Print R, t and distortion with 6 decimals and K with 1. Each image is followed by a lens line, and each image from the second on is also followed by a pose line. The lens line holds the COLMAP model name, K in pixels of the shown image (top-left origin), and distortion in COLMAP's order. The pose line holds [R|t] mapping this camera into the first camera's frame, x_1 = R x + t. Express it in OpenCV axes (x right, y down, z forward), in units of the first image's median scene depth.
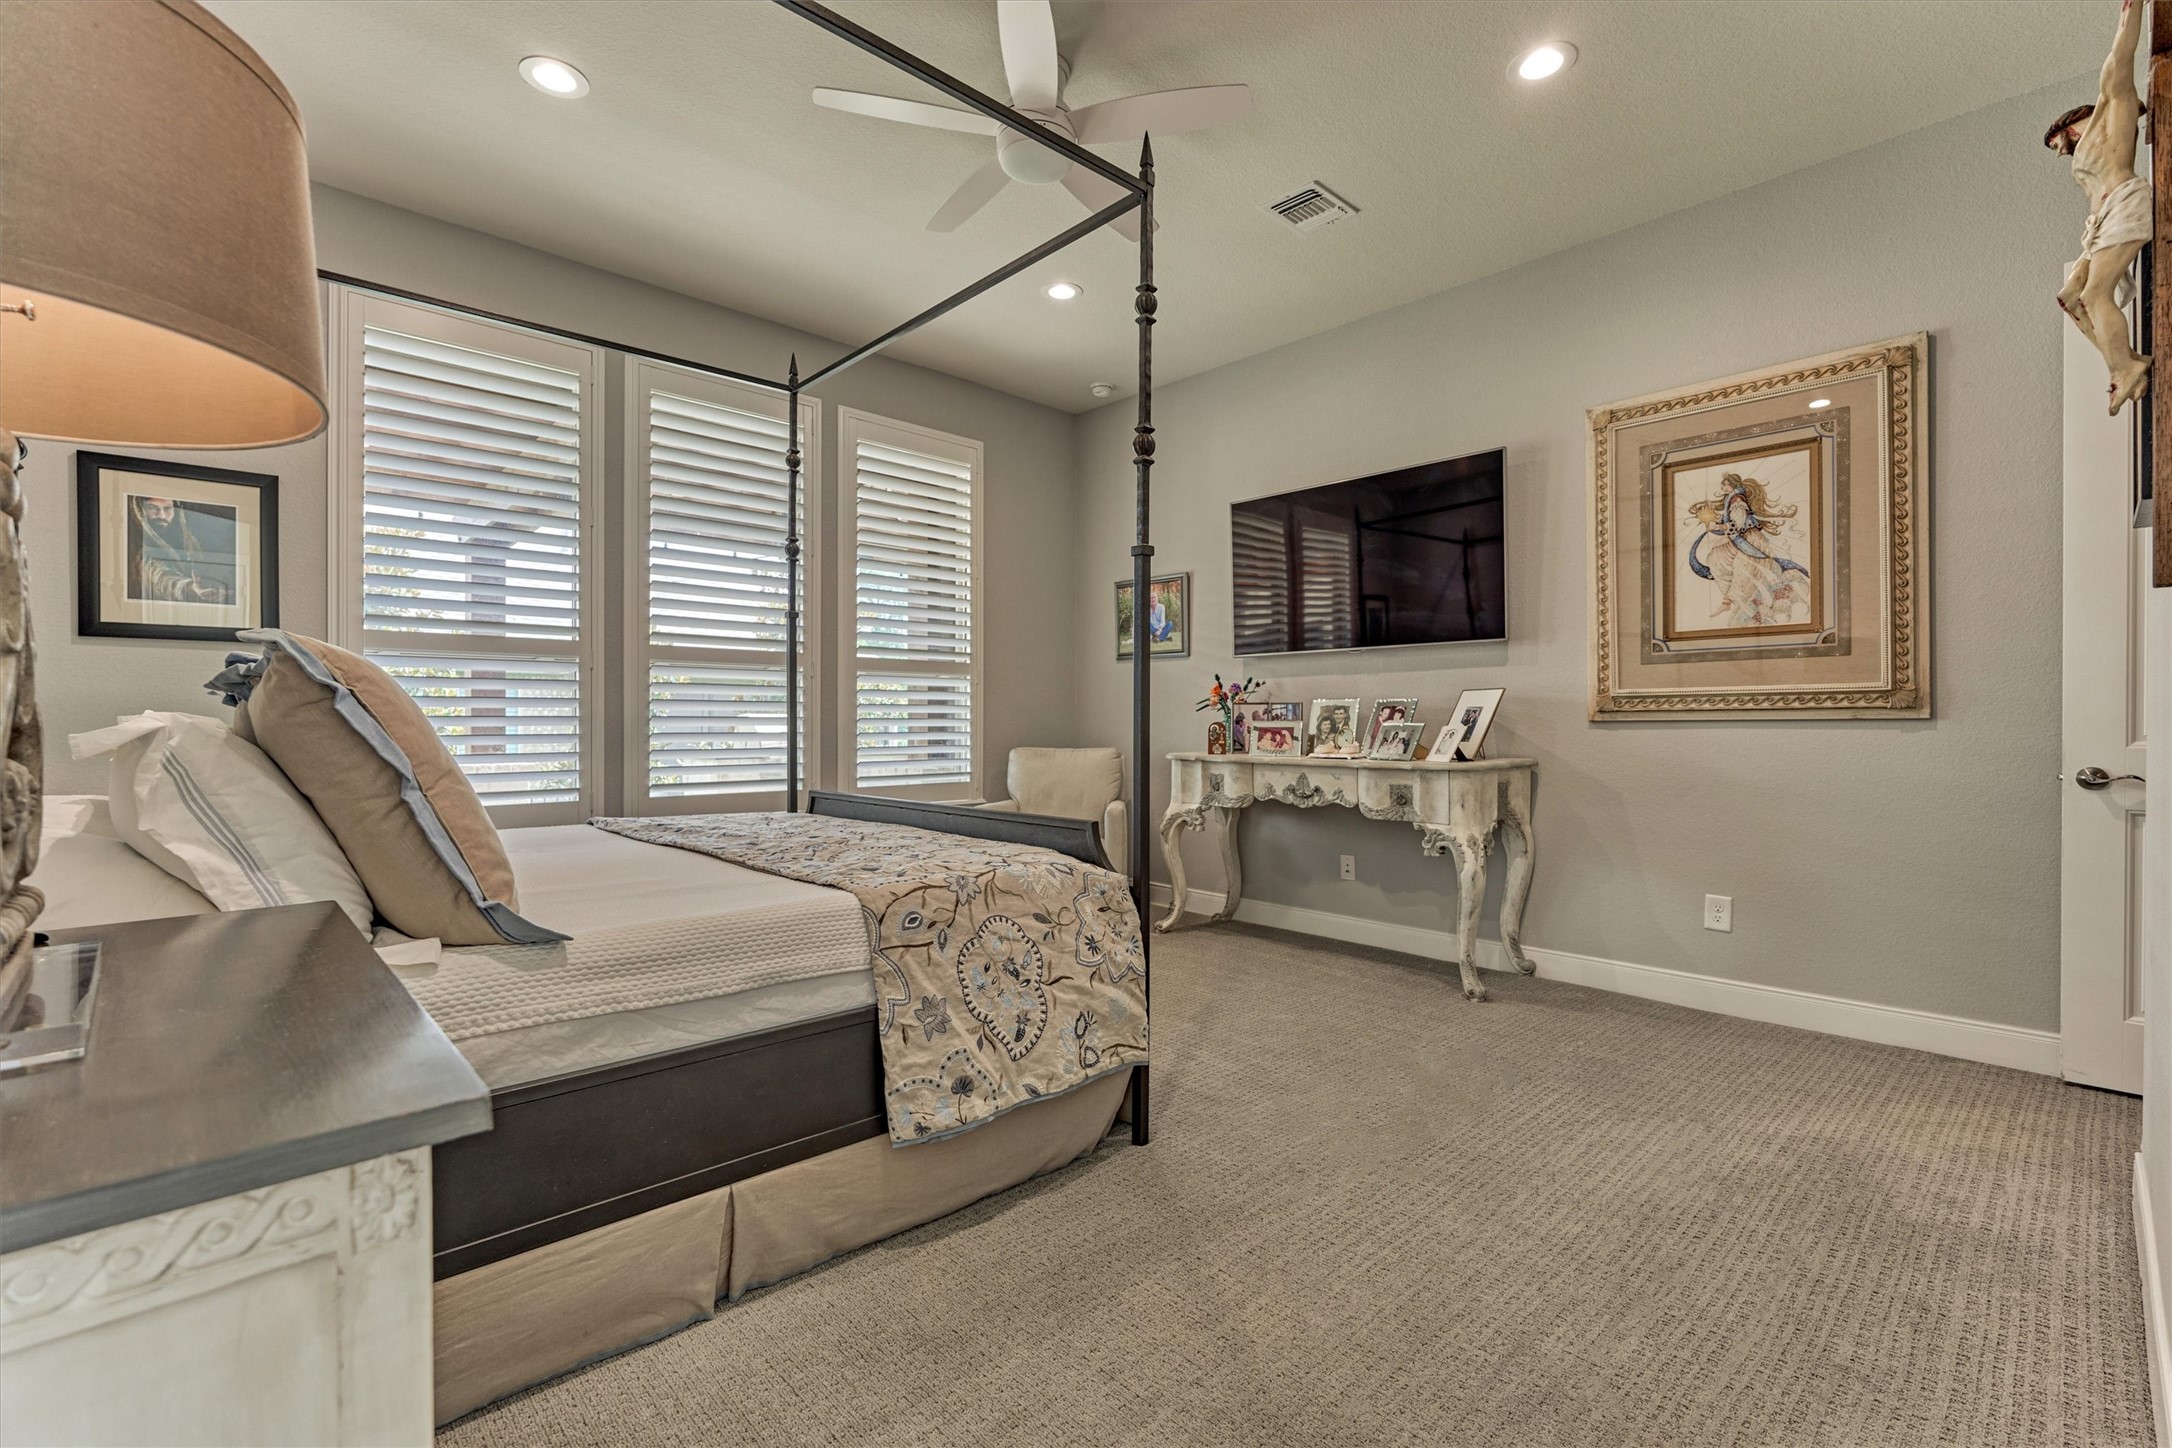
lens RADIAL K [[980.1, 0, 1086.0], [0, 980.1, 724.0], [0, 0, 1]] dist [-0.001052, -0.000690]
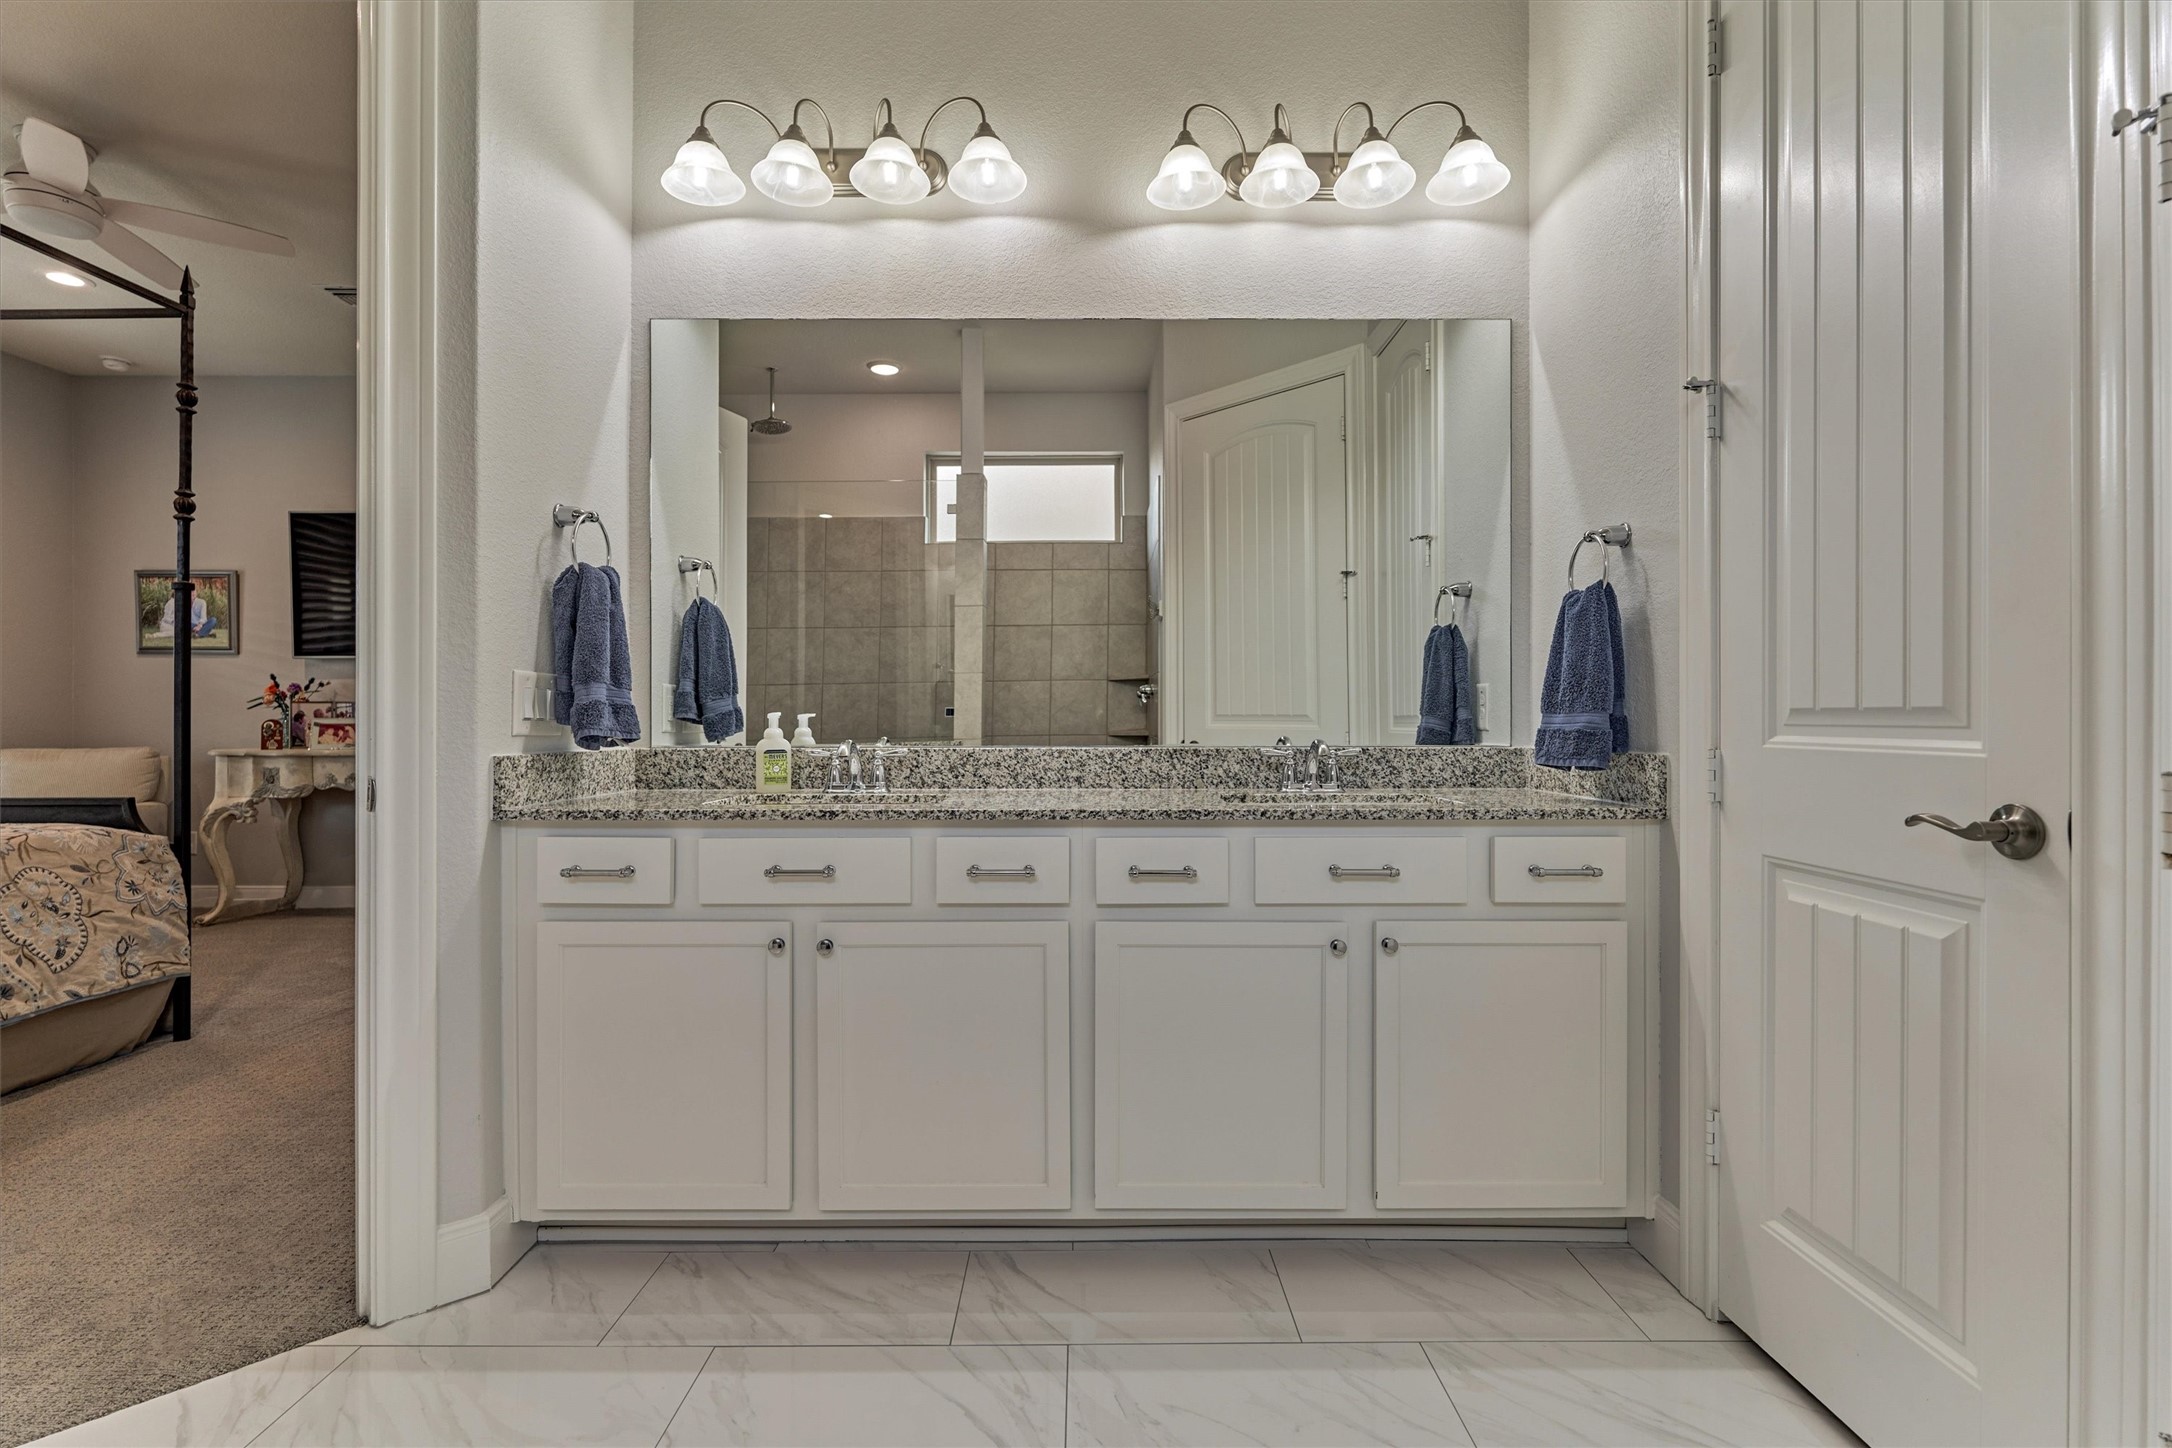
lens RADIAL K [[980.1, 0, 1086.0], [0, 980.1, 724.0], [0, 0, 1]] dist [-0.001052, -0.000690]
pose [[0.687986, -0.001733, 0.725722, -0.061097], [0.001333, 0.999998, 0.001124, 0.006596], [-0.725723, 0.000194, 0.687987, -0.768201]]
